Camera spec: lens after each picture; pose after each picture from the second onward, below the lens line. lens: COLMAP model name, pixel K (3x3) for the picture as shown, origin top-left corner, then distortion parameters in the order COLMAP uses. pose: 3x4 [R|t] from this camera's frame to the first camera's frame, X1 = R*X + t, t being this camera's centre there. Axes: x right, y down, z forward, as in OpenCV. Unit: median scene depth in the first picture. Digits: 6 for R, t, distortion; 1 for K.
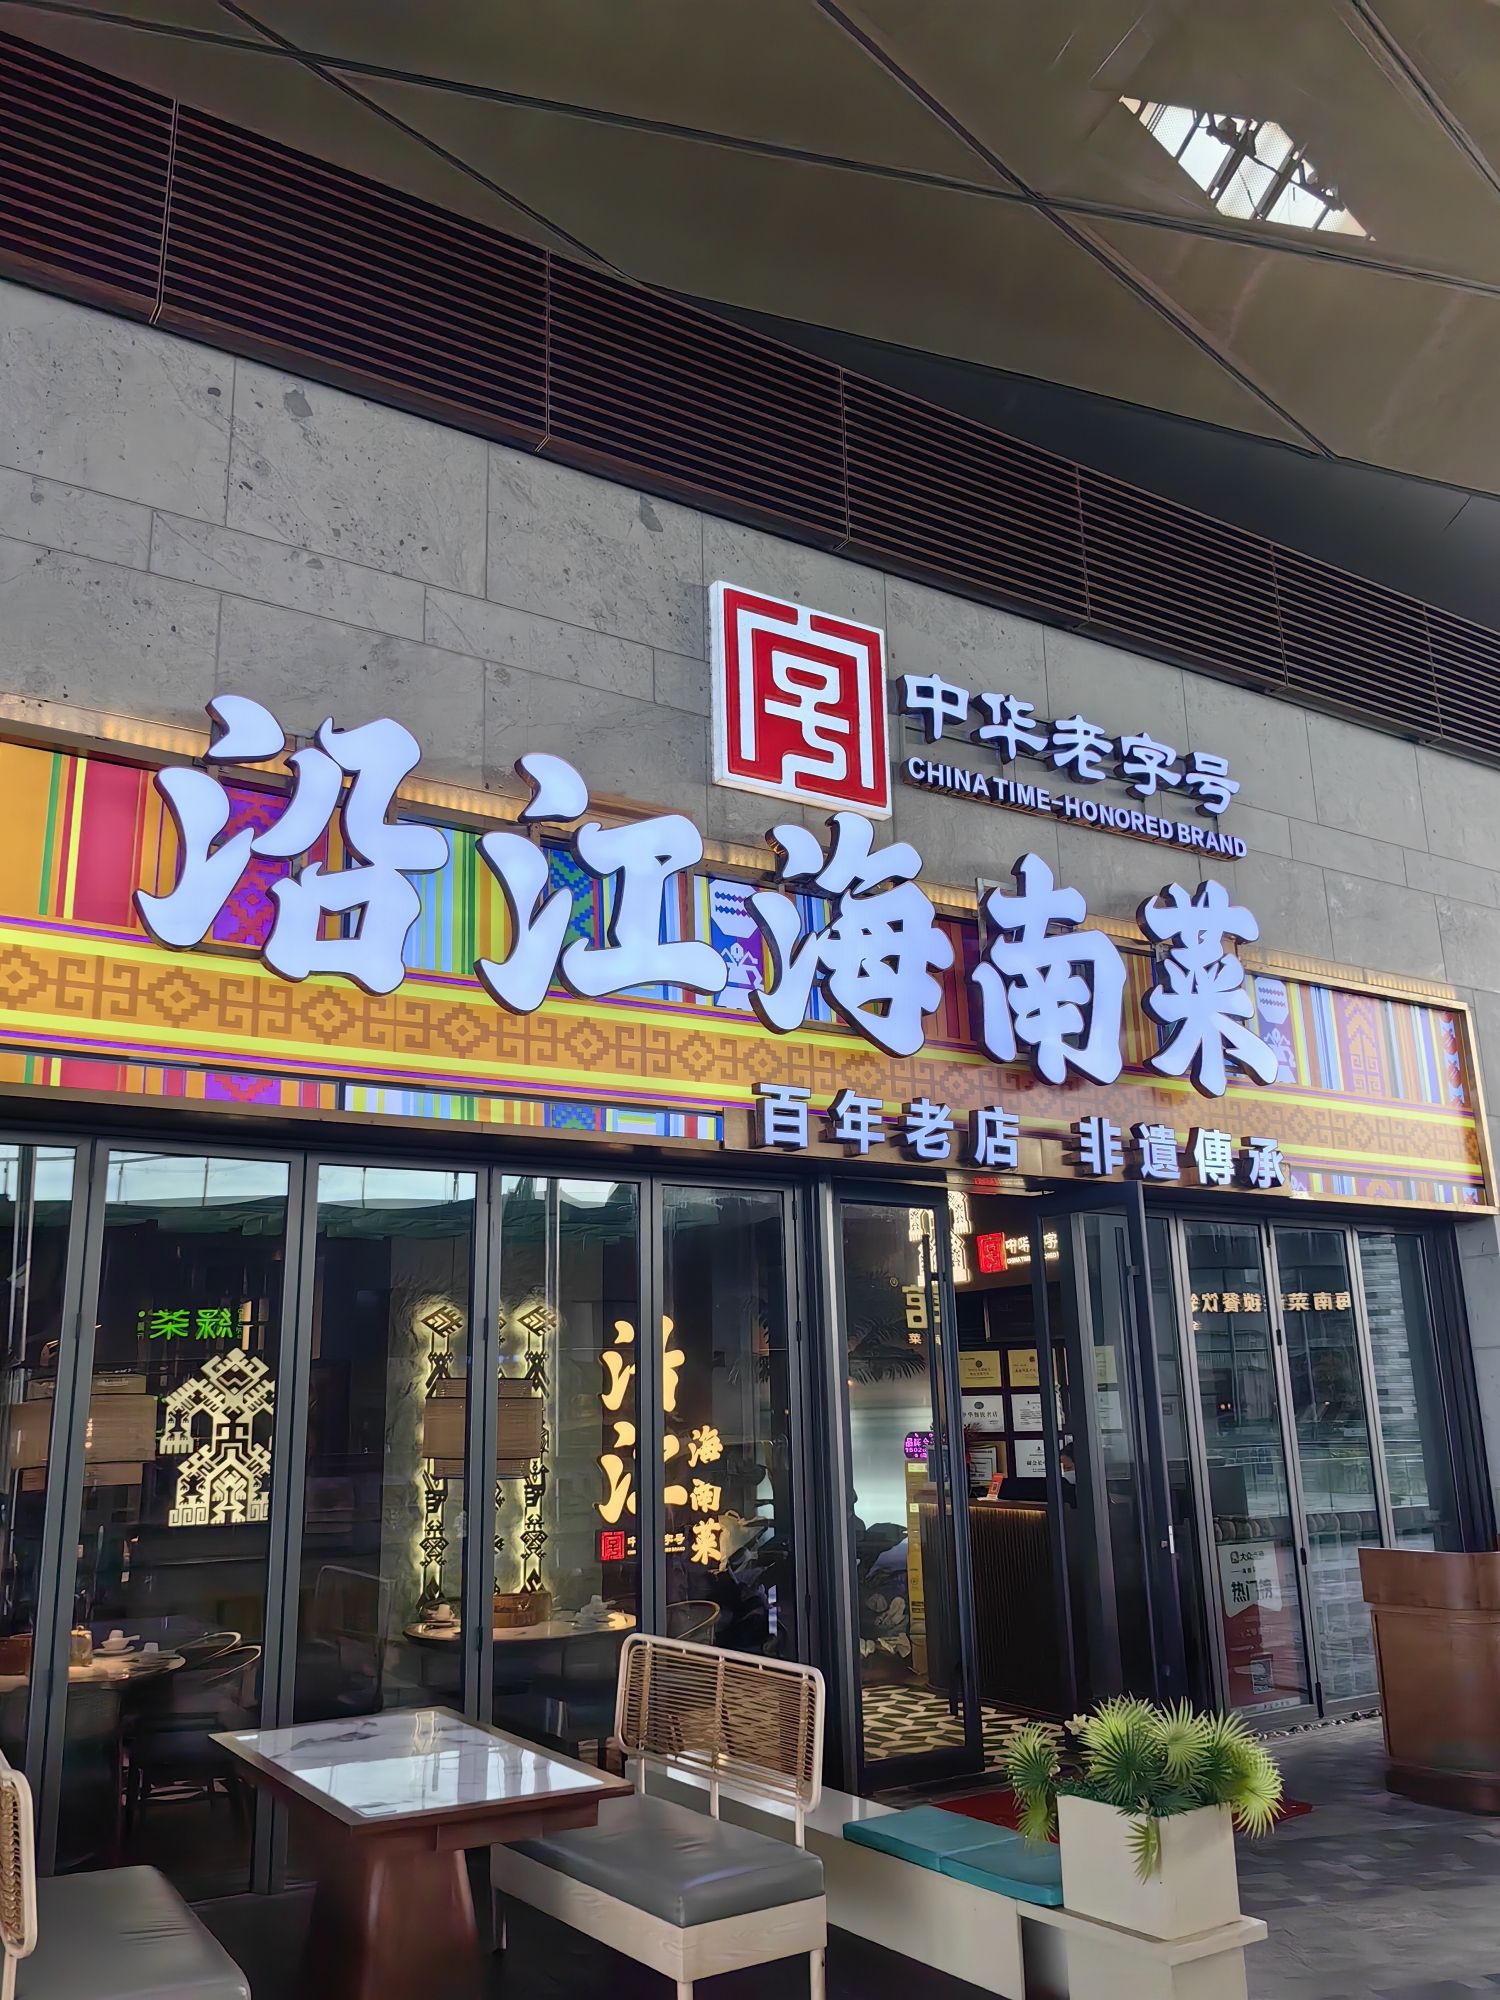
lens RADIAL K [[1580.3, 0, 746.2], [0, 1580.3, 1027.4], [0, 0, 1]] dist [0.090731, -0.002288]
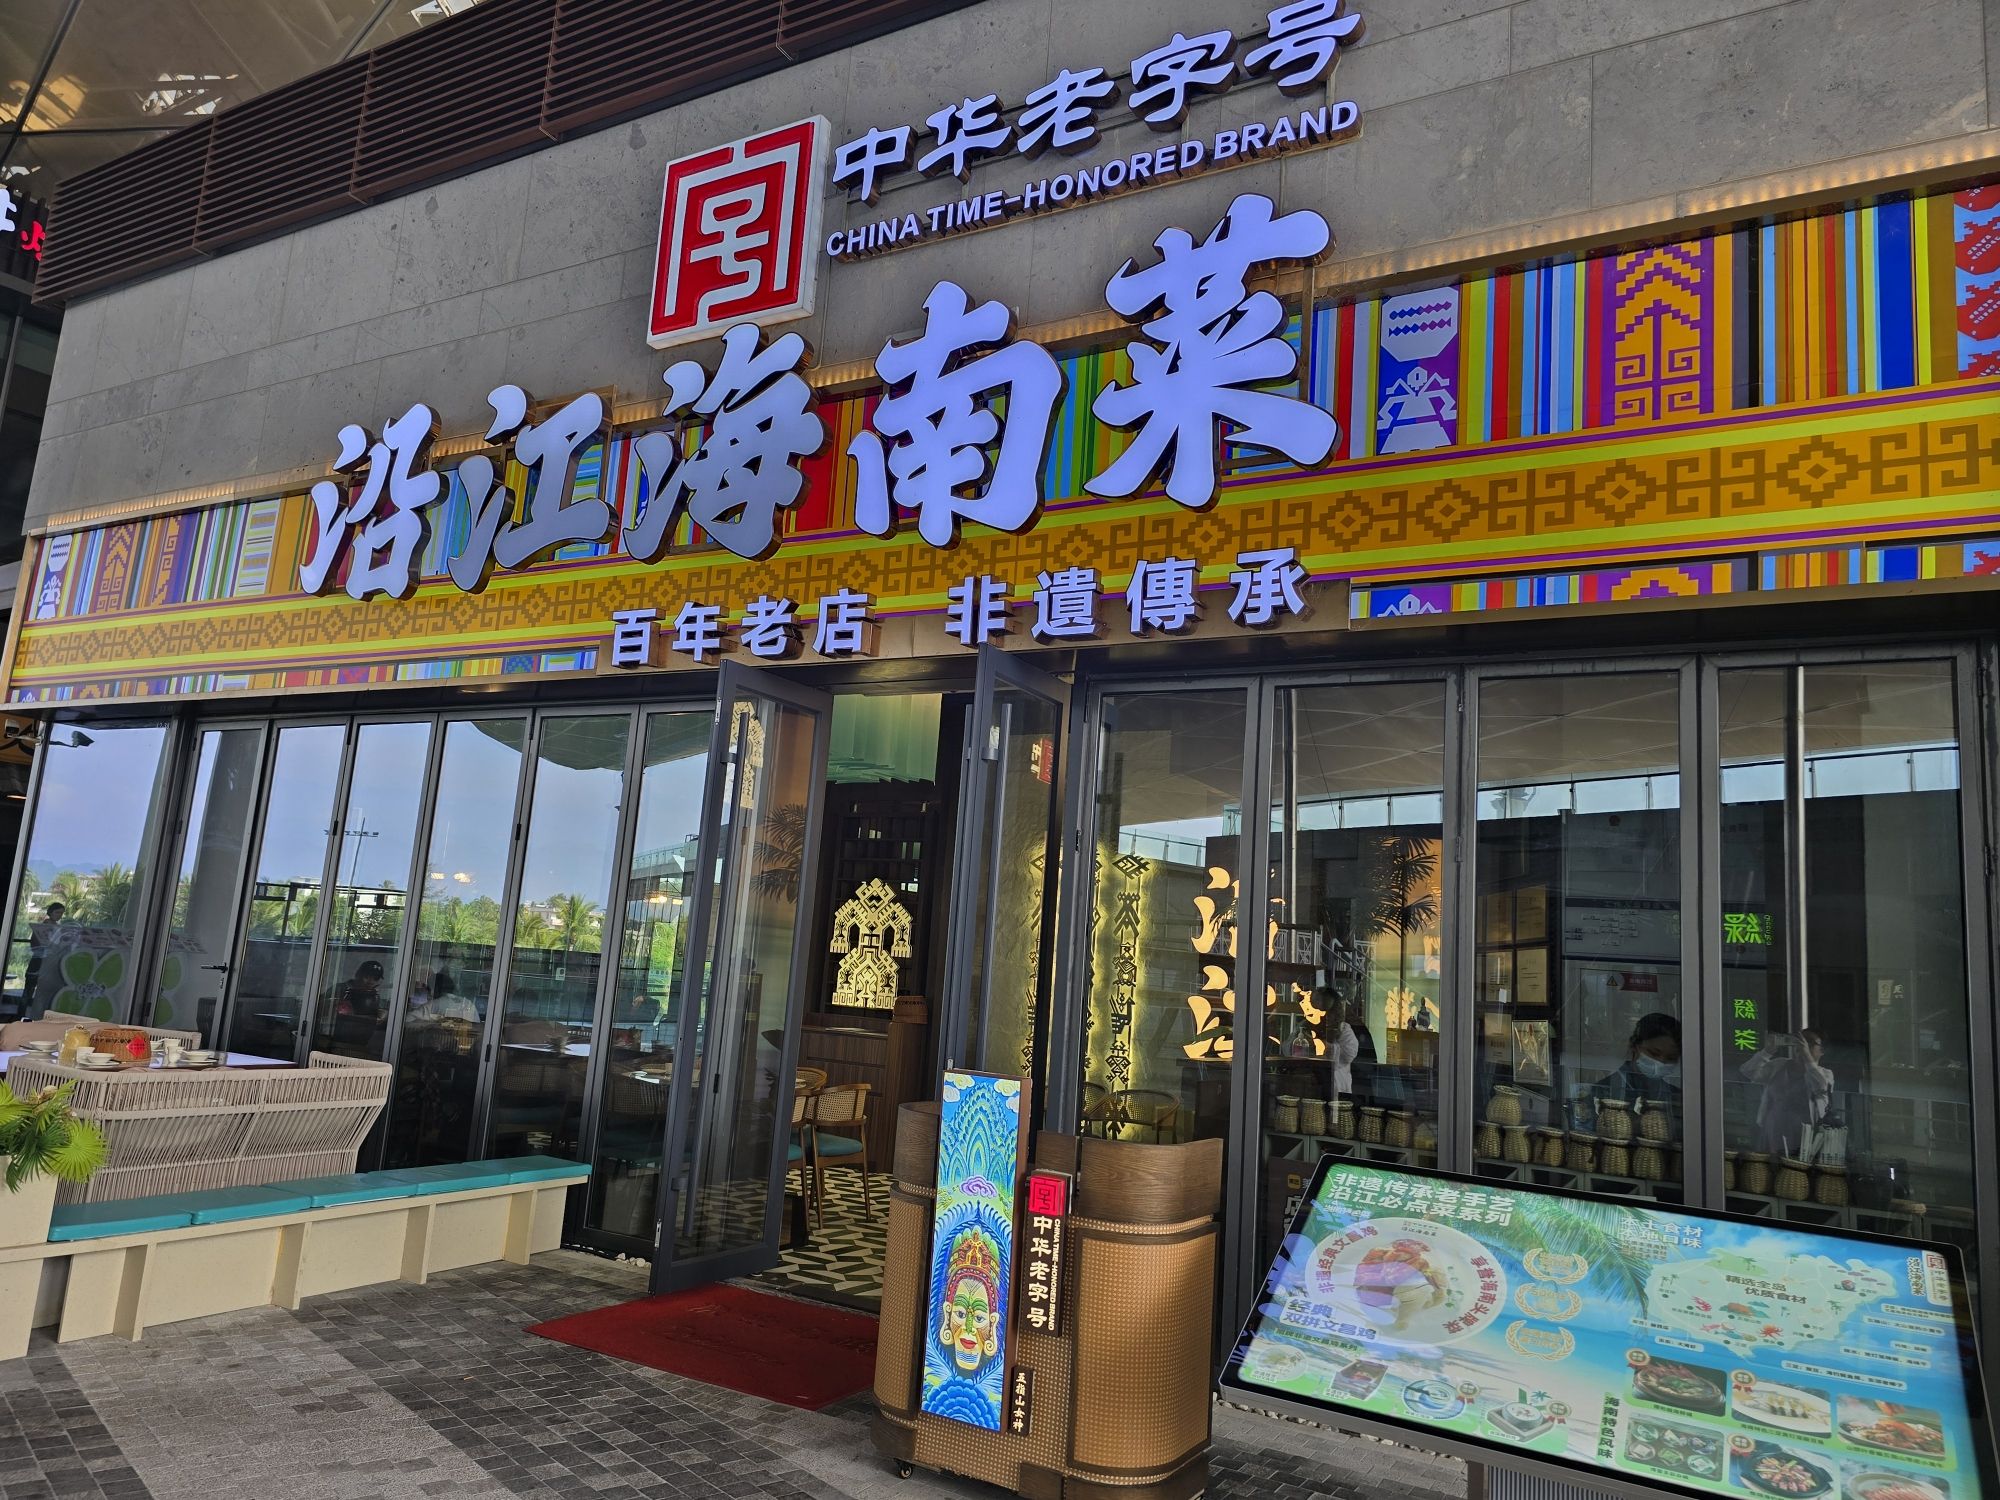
lens RADIAL K [[1353.2, 0, 1000.0], [0, 1353.2, 750.0], [0, 0, 1]] dist [0.099625, -0.112925]
pose [[0.460436, -0.089139, -0.883206, 0.841504], [0.127567, 0.991263, -0.033541, 0.171754], [0.878479, -0.097224, 0.467785, 0.680650]]
